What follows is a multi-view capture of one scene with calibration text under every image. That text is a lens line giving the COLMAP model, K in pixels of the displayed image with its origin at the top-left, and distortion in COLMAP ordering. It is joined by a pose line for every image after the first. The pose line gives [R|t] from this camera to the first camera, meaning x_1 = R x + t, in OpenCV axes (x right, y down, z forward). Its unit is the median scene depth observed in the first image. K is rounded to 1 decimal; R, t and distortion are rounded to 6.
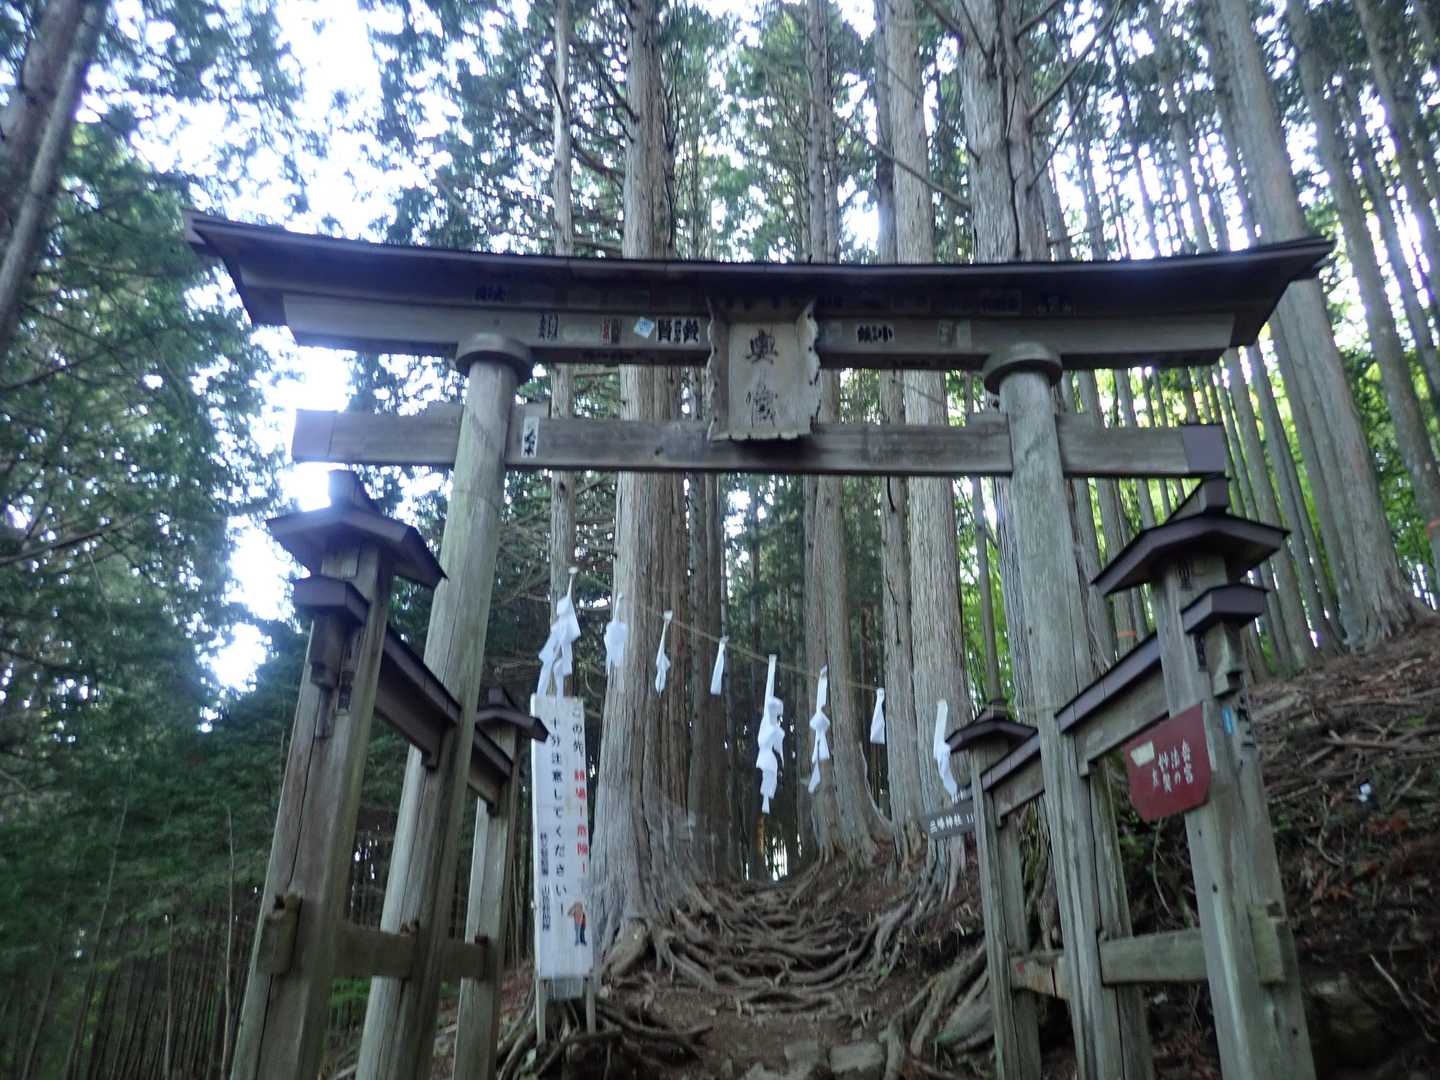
lens RADIAL K [[1106.1, 0, 720.0], [0, 1106.1, 540.0], [0, 0, 1]] dist [-0.005910, -0.002002]
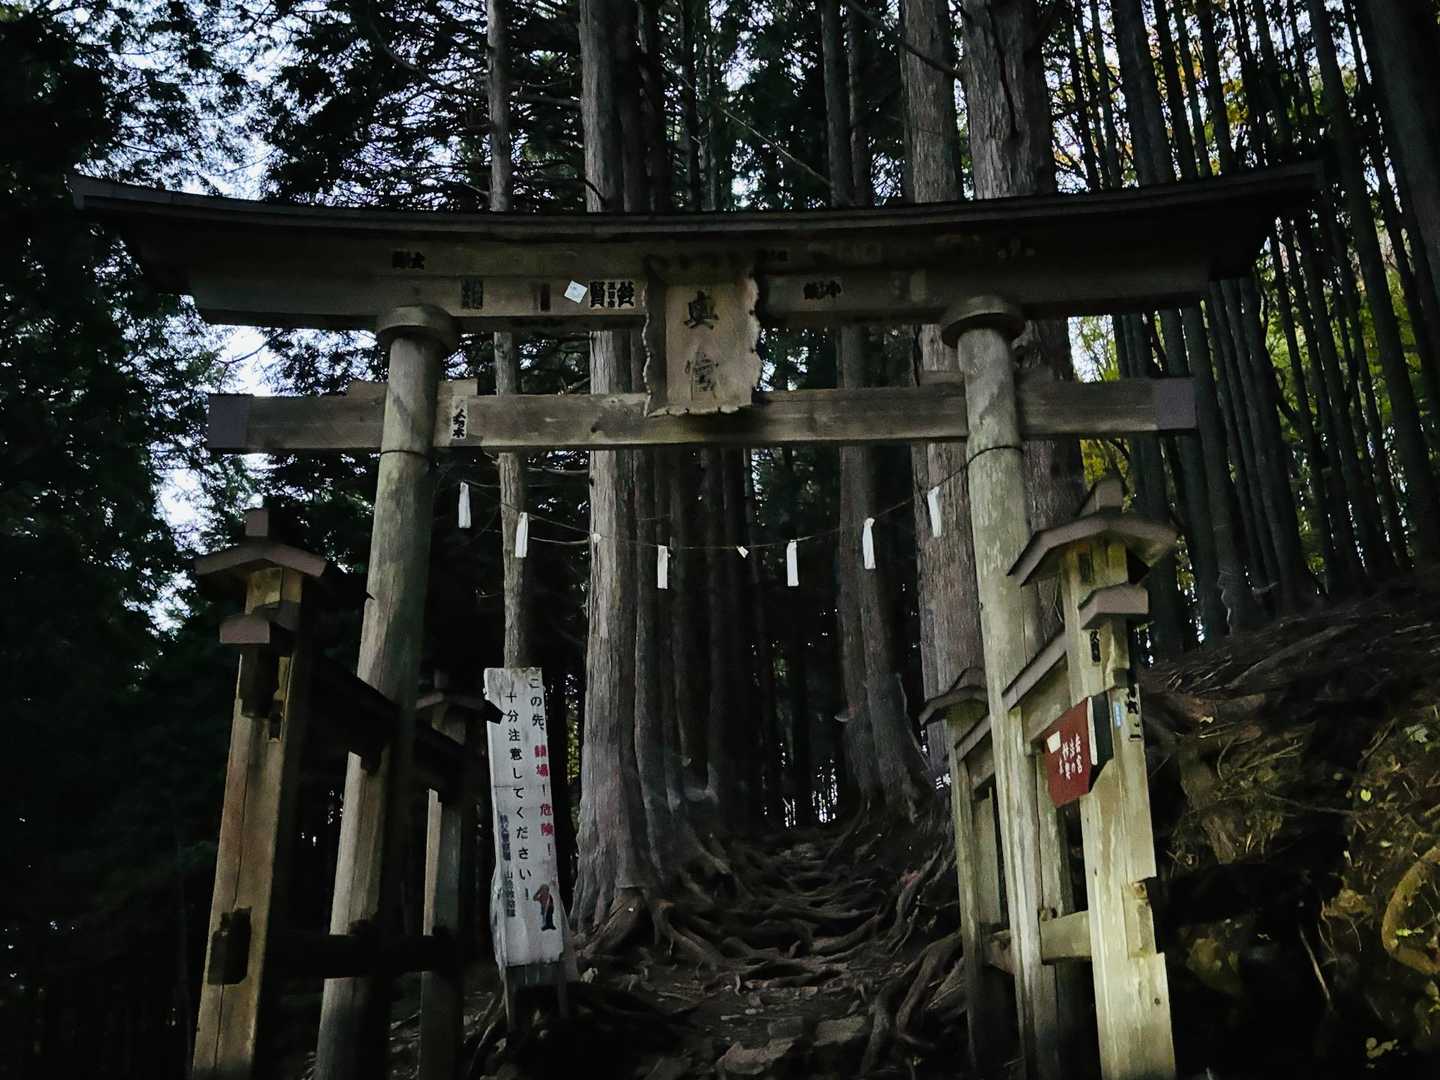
lens RADIAL K [[1370.9, 0, 753.0], [0, 1370.9, 535.2], [0, 0, 1]] dist [-0.018477, -0.010275]
pose [[0.999384, -0.034995, -0.002607, 0.077134], [0.035088, 0.995244, 0.090874, -0.087327], [-0.000585, -0.090910, 0.995859, -0.172443]]
